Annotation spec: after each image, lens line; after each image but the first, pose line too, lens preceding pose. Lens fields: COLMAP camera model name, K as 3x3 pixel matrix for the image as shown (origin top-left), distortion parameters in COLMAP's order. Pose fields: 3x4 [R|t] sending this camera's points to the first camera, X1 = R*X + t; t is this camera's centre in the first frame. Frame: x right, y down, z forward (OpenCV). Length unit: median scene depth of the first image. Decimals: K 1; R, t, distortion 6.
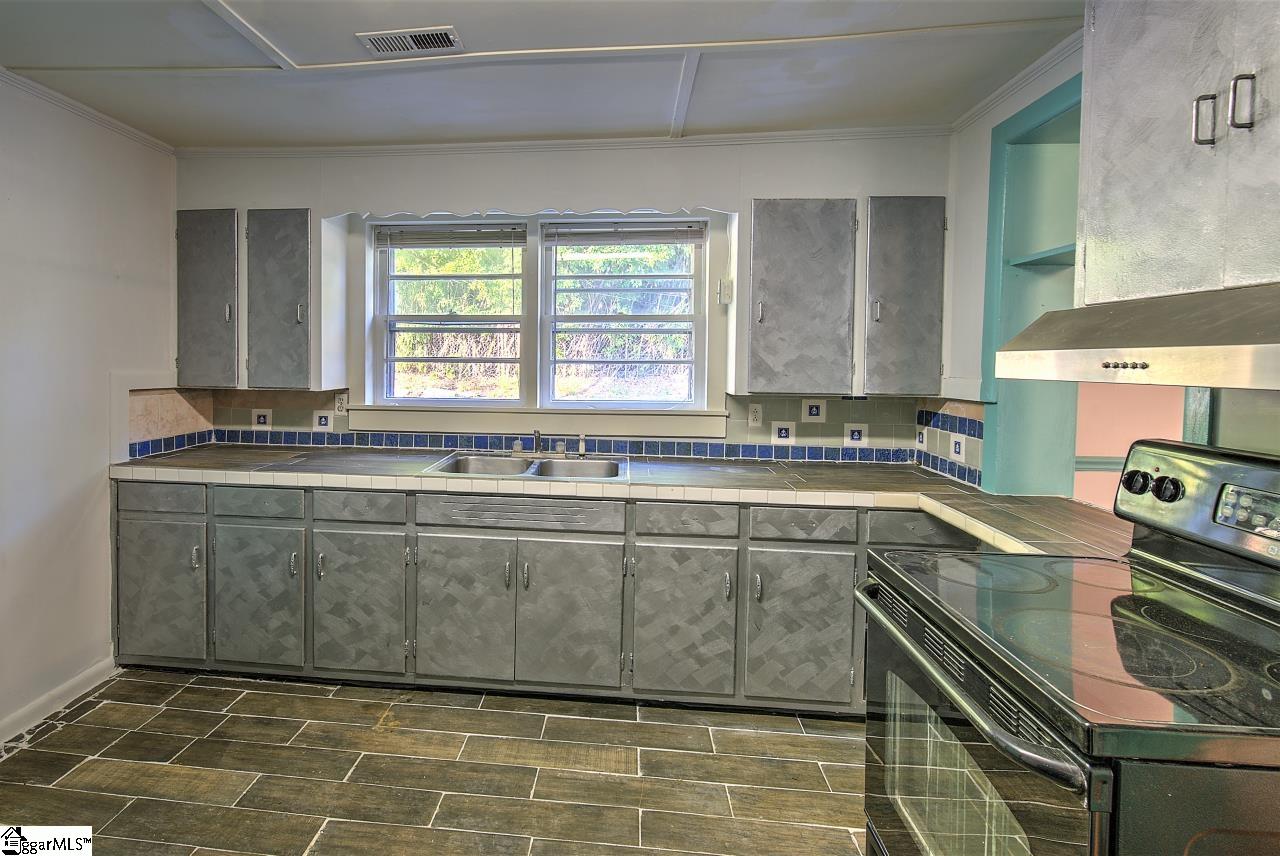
lens RADIAL K [[632.8, 0, 560.0], [0, 632.8, 377.8], [0, 0, 1]] dist [0.002197, -0.001382]
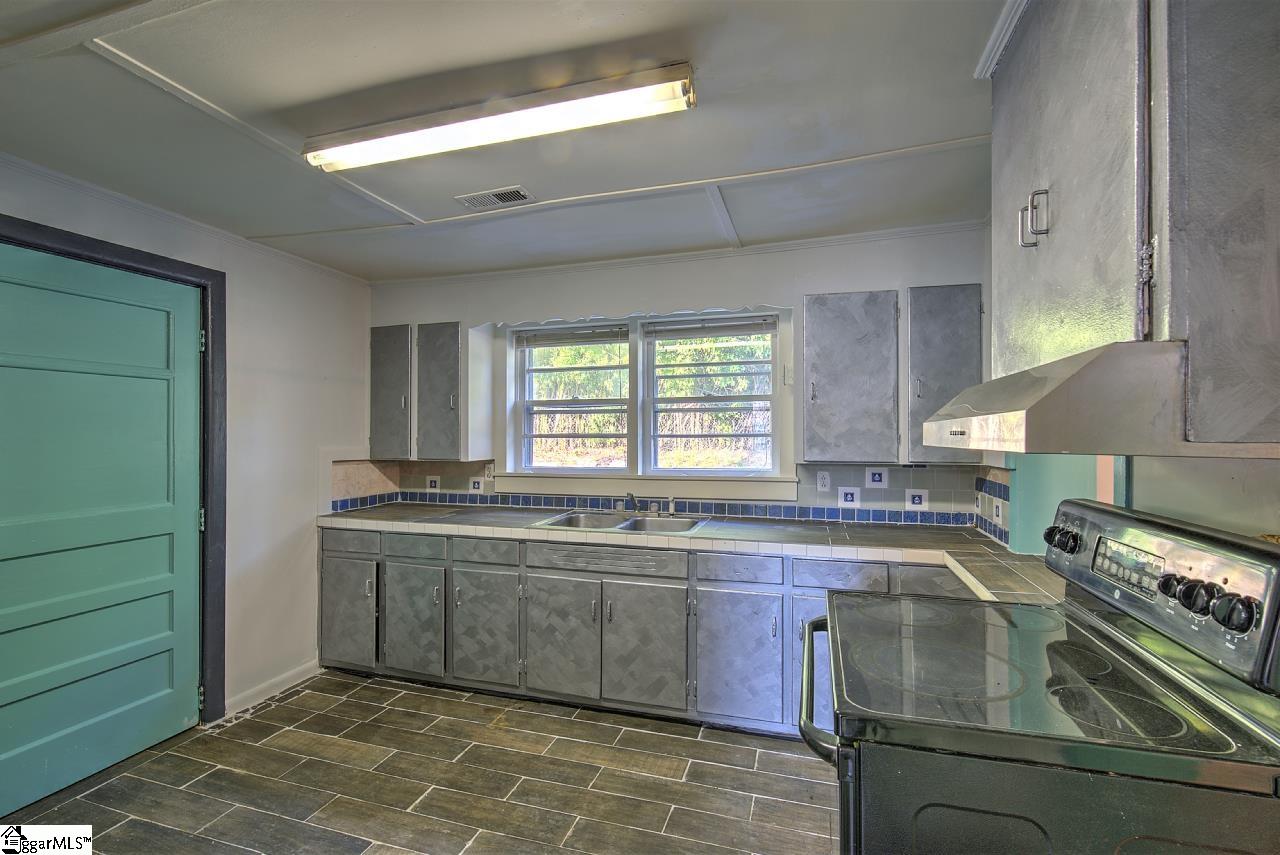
lens RADIAL K [[563.3, 0, 643.3], [0, 563.3, 431.2], [0, 0, 1]] dist [0.001878, -0.000226]
pose [[0.982789, -0.013589, -0.184234, 0.200892], [0.006747, 0.999266, -0.037711, 0.005343], [0.184611, 0.035819, 0.982159, -0.066167]]
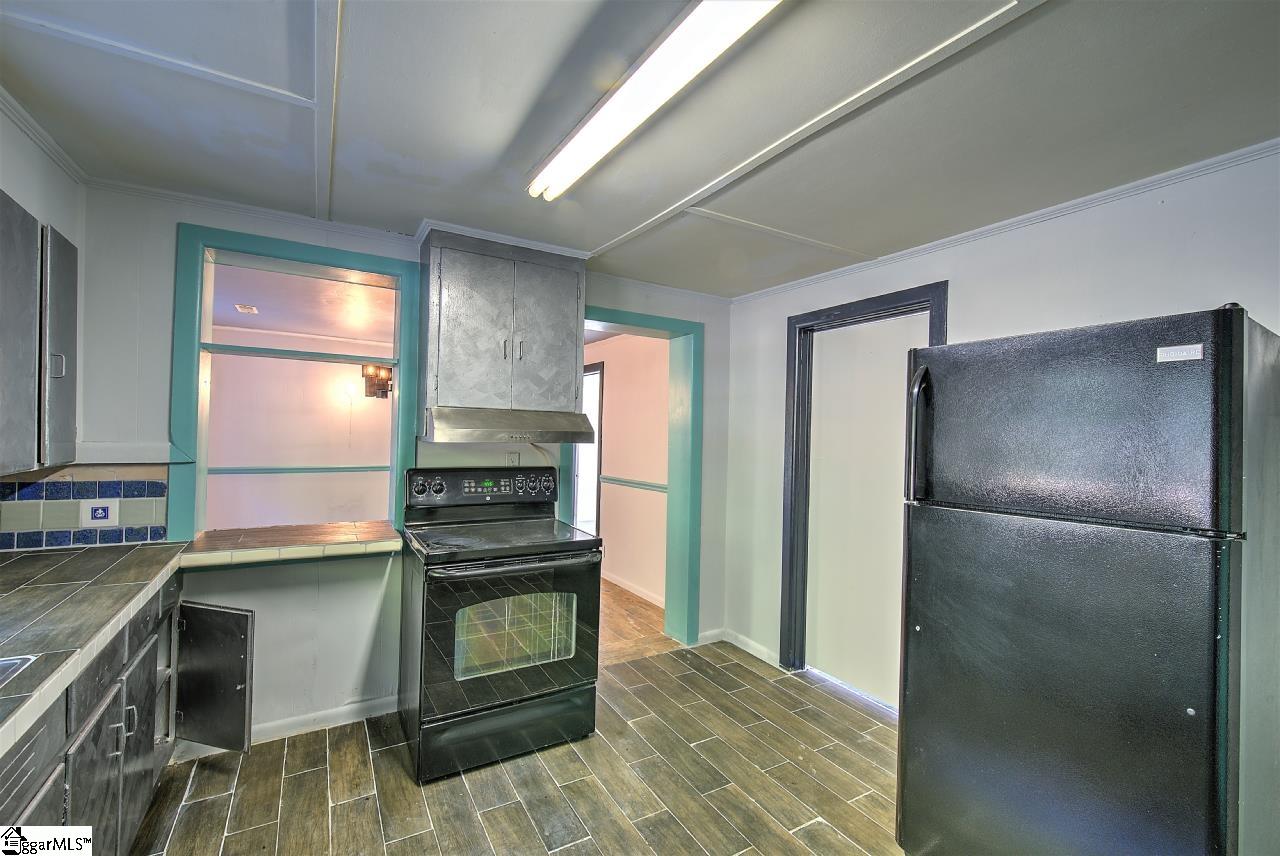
lens RADIAL K [[550.9, 0, 641.9], [0, 550.9, 430.2], [0, 0, 1]] dist [0.001728, -0.000383]
pose [[-0.602487, -0.022880, 0.797801, -0.534298], [-0.005699, 0.999687, 0.024366, -0.041657], [-0.798108, 0.010134, -0.602429, 0.807139]]
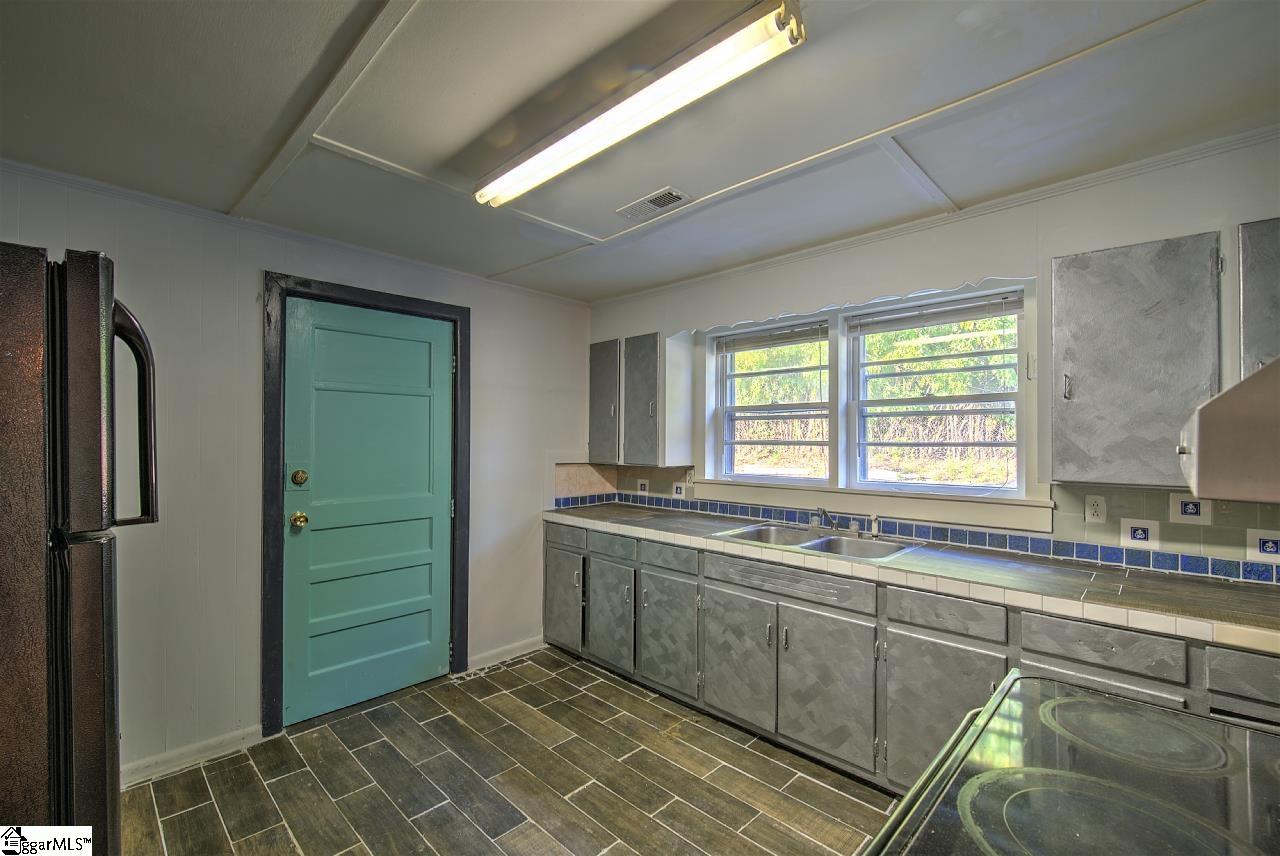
lens RADIAL K [[549.1, 0, 645.1], [0, 549.1, 432.2], [0, 0, 1]] dist [0.001874, -0.000844]
pose [[0.793042, -0.014343, -0.608998, 0.316510], [-0.015315, 0.998937, -0.043469, -0.001763], [0.608974, 0.043800, 0.791980, 0.068531]]
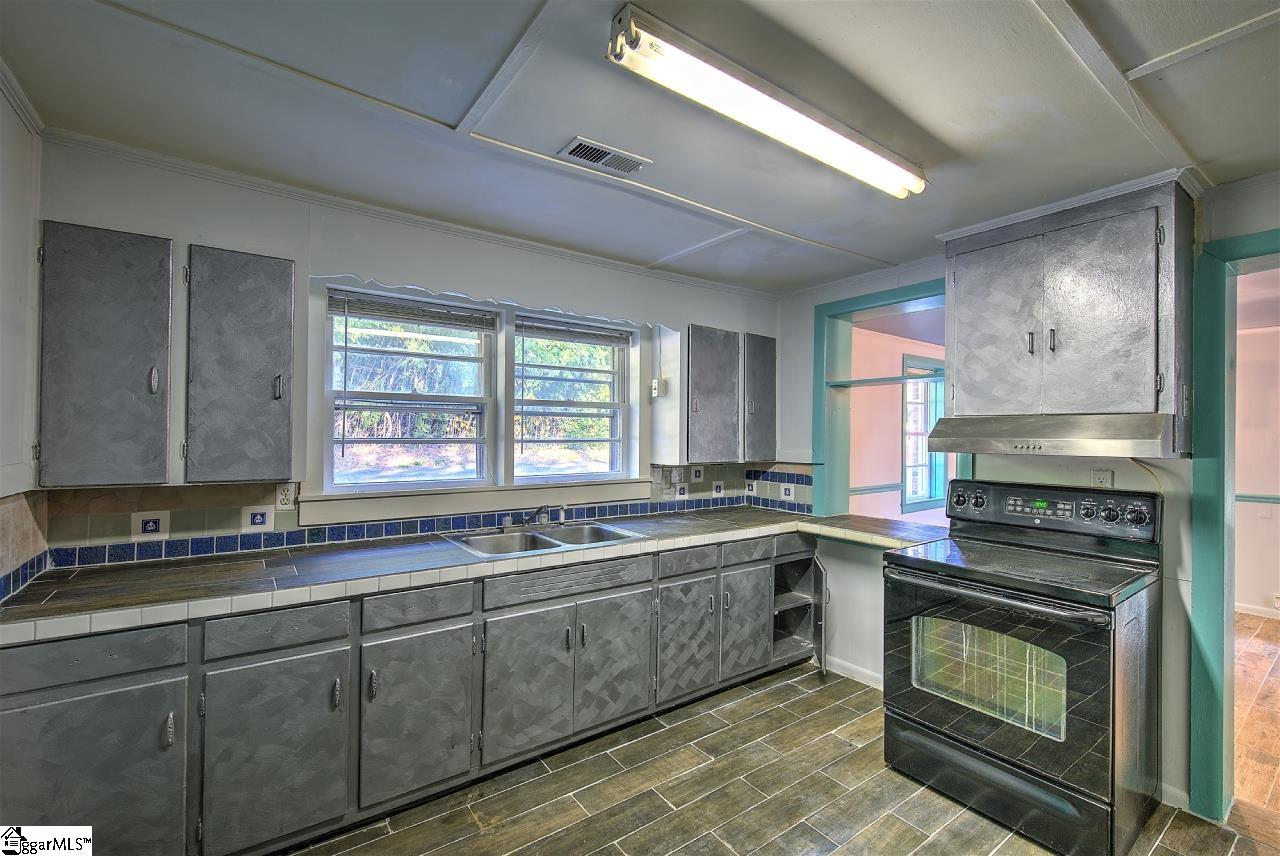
lens RADIAL K [[550.9, 0, 641.9], [0, 550.9, 430.2], [0, 0, 1]] dist [0.001728, -0.000383]
pose [[0.739521, 0.001272, 0.673132, -0.588349], [0.019136, 0.999554, -0.022912, -0.023033], [-0.672861, 0.029825, 0.739167, 0.183656]]
